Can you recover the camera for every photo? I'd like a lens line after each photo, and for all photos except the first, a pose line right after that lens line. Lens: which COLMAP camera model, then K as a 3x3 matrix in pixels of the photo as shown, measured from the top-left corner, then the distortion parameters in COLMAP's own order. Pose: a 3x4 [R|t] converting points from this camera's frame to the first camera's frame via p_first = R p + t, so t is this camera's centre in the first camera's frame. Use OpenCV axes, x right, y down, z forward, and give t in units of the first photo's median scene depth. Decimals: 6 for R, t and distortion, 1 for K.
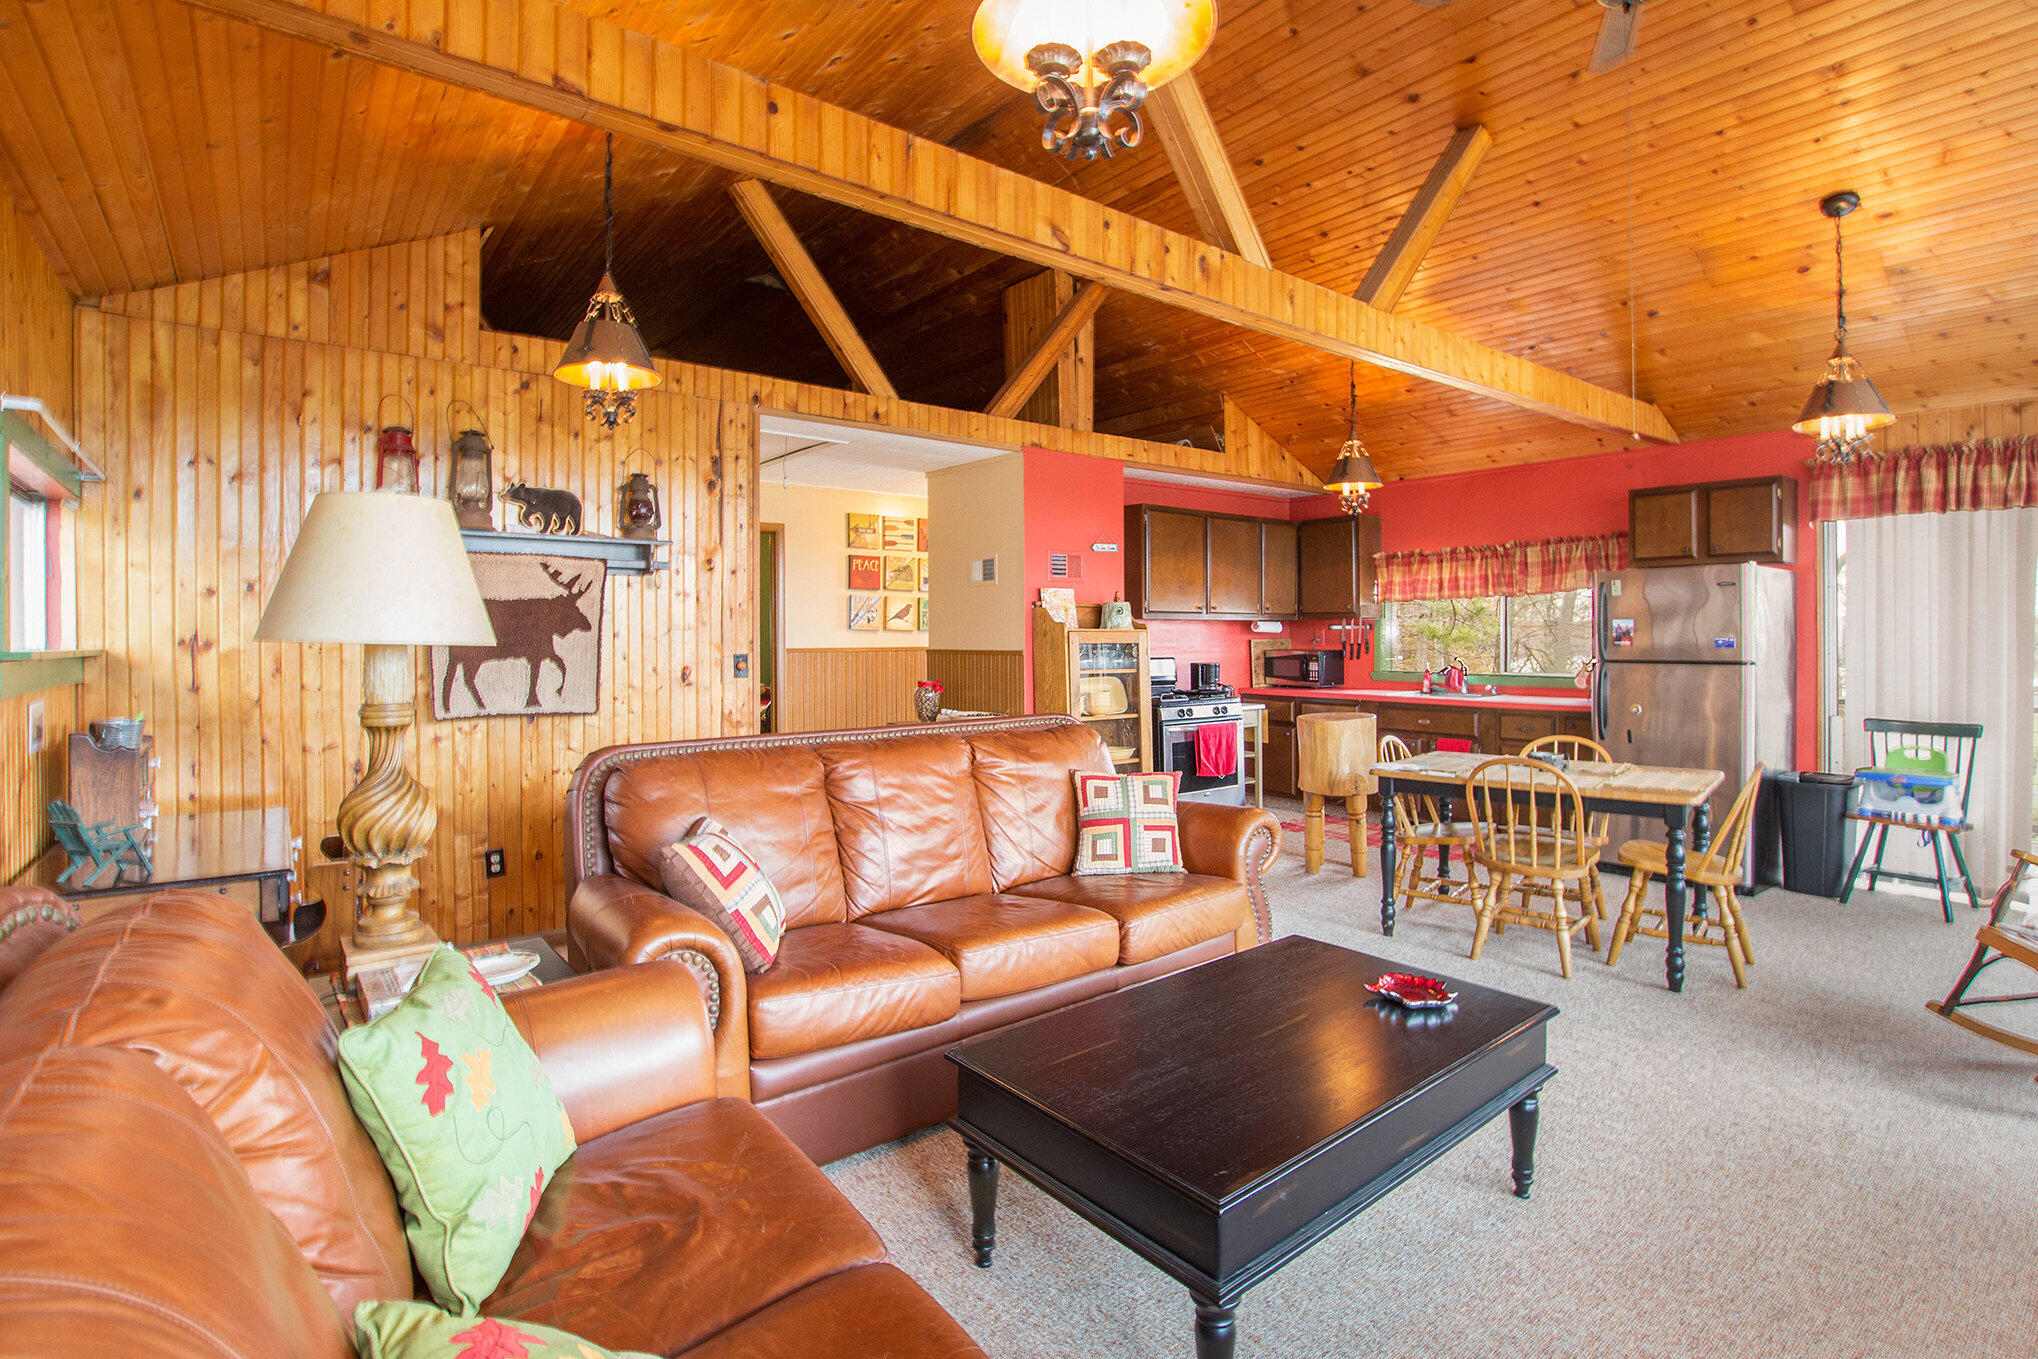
lens RADIAL K [[990.1, 0, 1015.2], [0, 990.1, 634.7], [0, 0, 1]] dist [-0.018150, -0.000245]
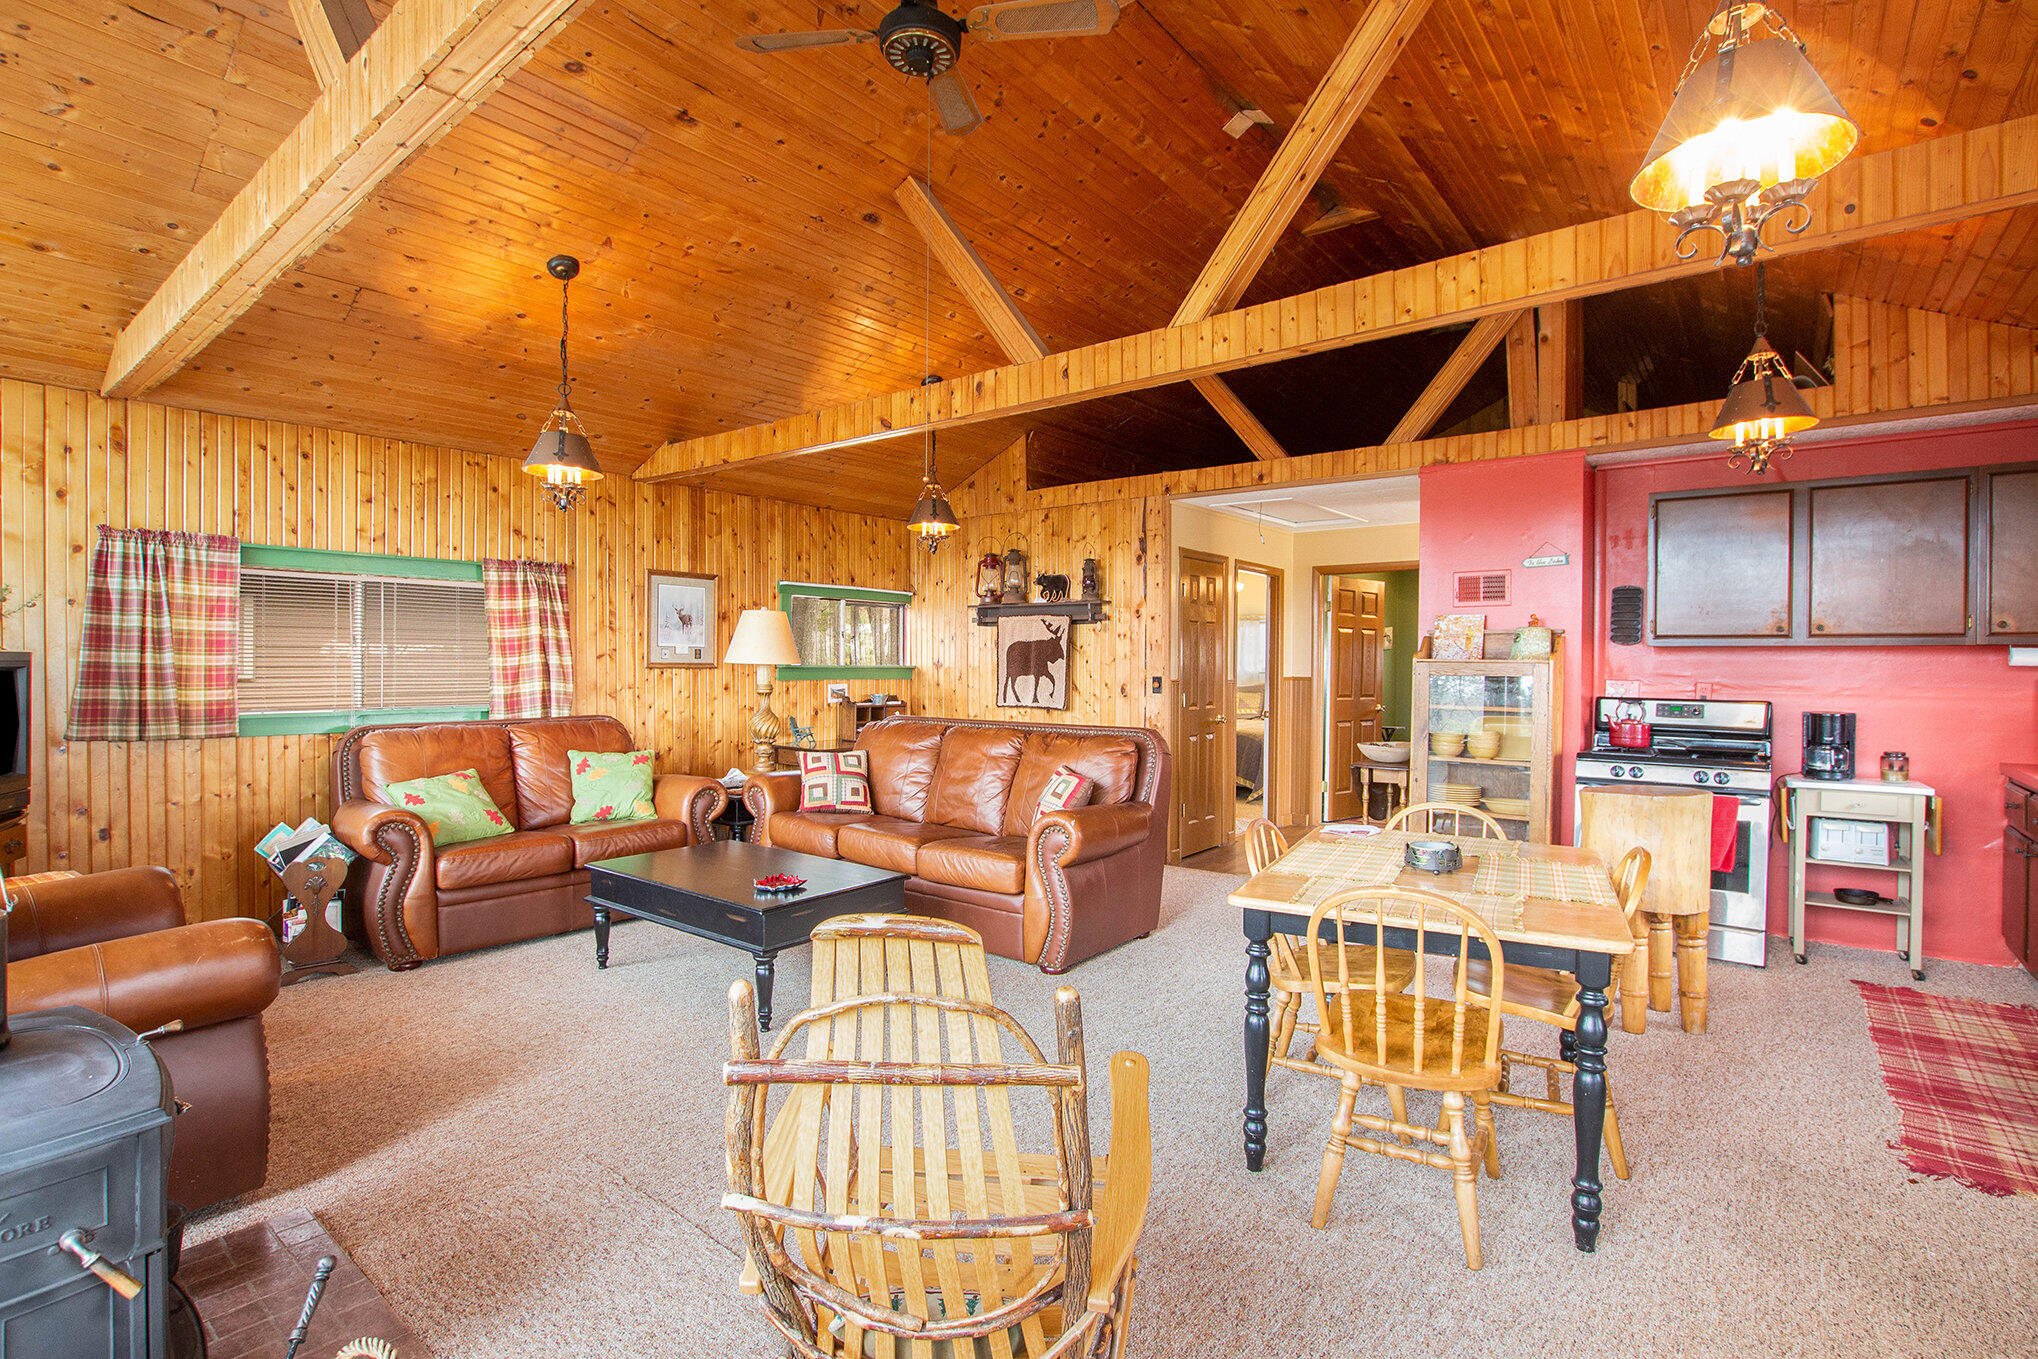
lens RADIAL K [[966.0, 0, 1046.4], [0, 966.0, 672.0], [0, 0, 1]] dist [-0.001990, -0.000253]
pose [[0.250216, 0.015323, -0.968069, 0.926195], [-0.006893, 0.999878, 0.014045, -0.004646], [0.968165, 0.003158, 0.250291, 0.471902]]
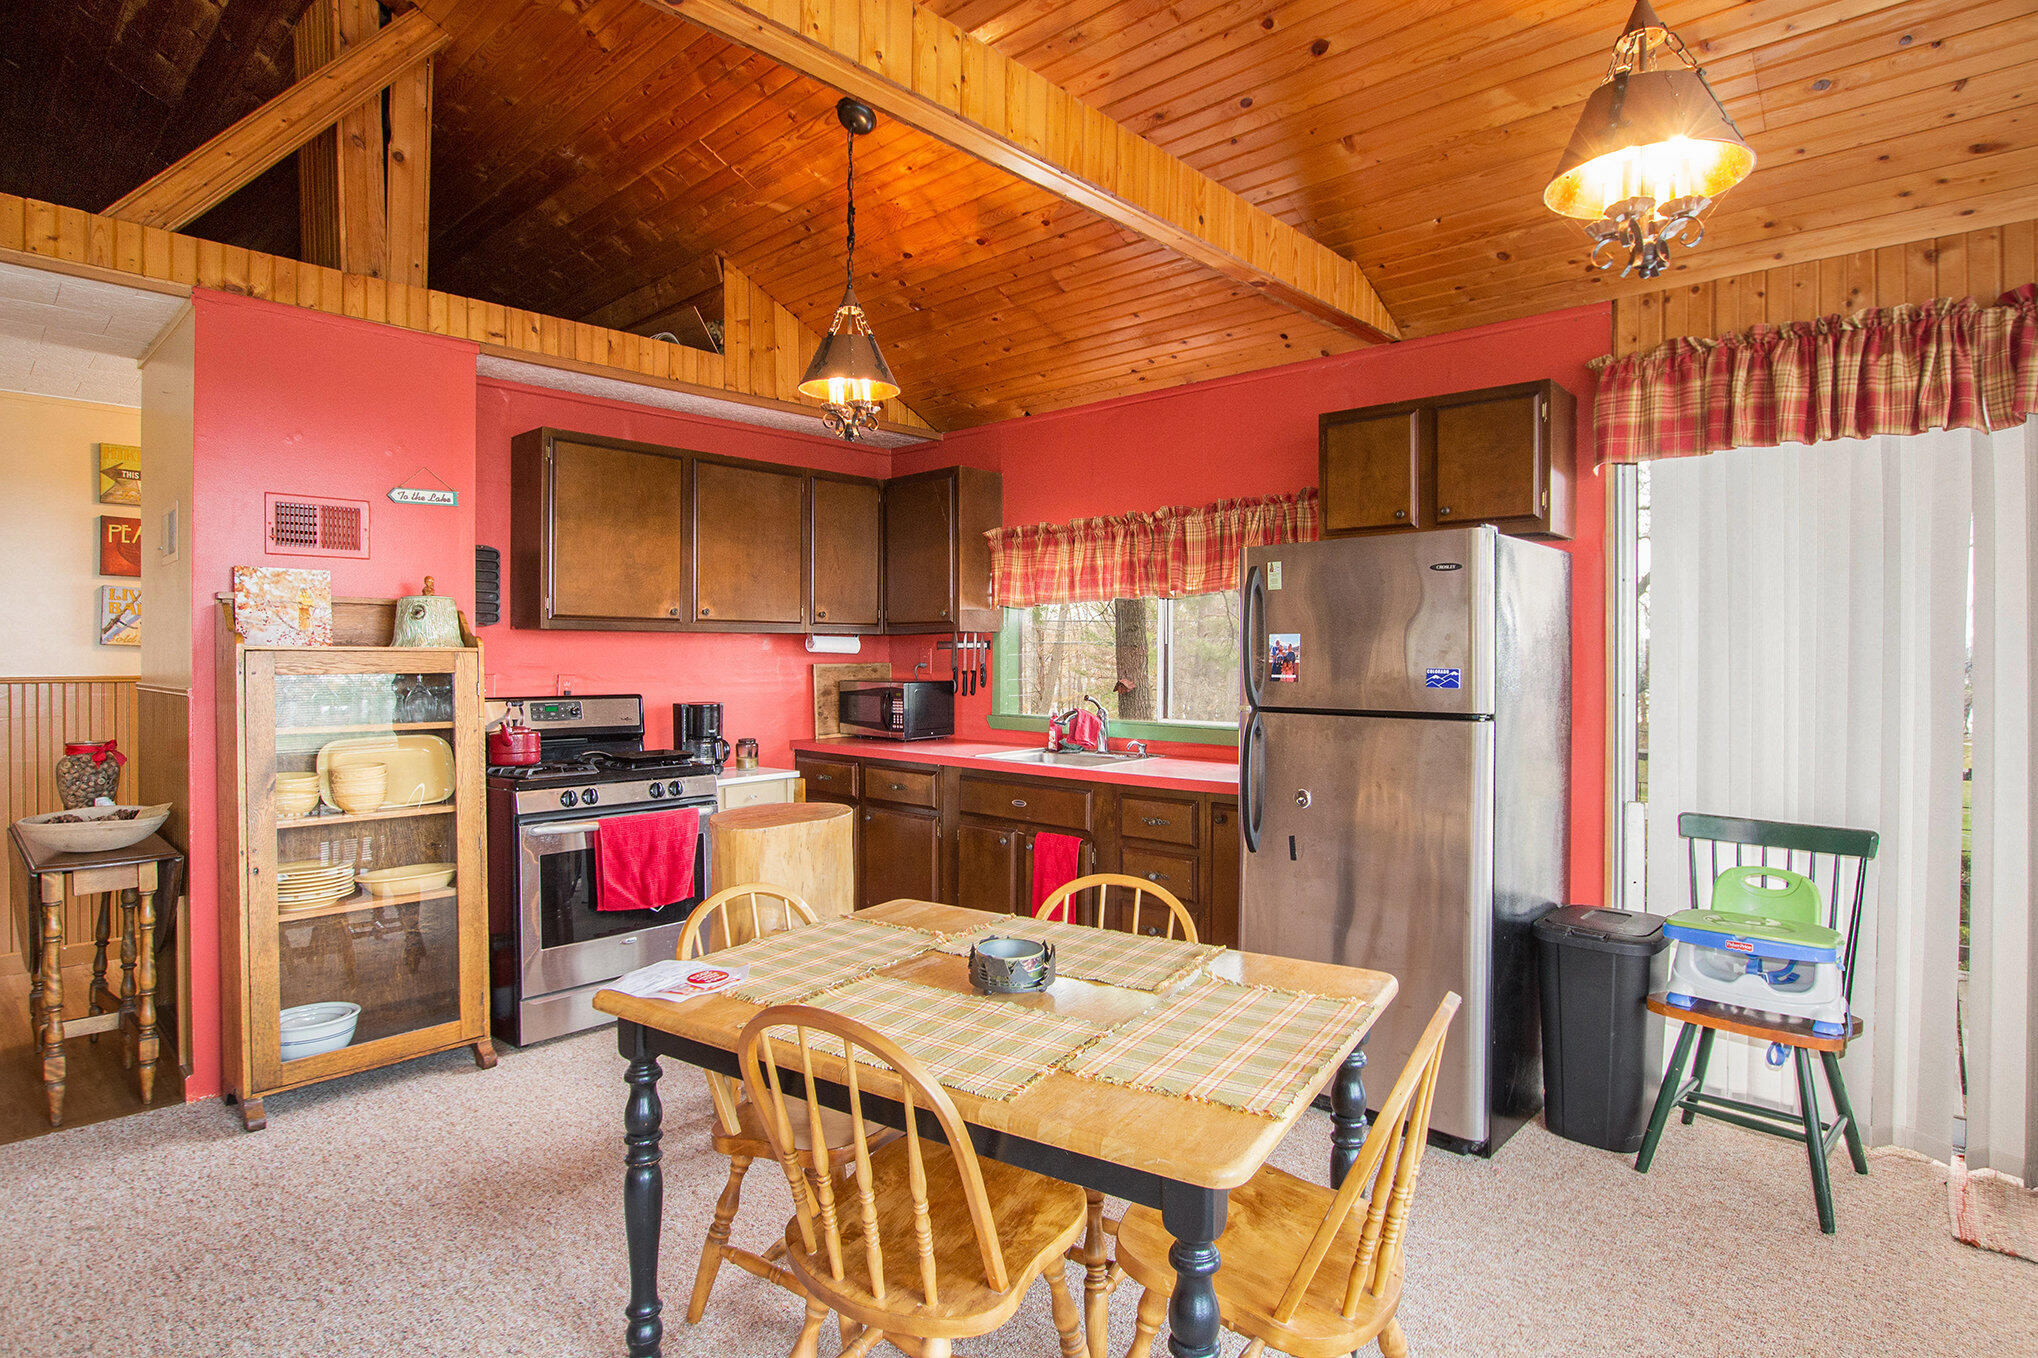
lens RADIAL K [[1050.8, 0, 1027.0], [0, 1050.8, 656.7], [0, 0, 1]] dist [-0.021680, -0.000321]
pose [[0.986206, 0.003150, 0.165491, 0.386754], [-0.003845, 0.999985, 0.003879, -0.004291], [-0.165476, -0.004462, 0.986204, 0.454916]]
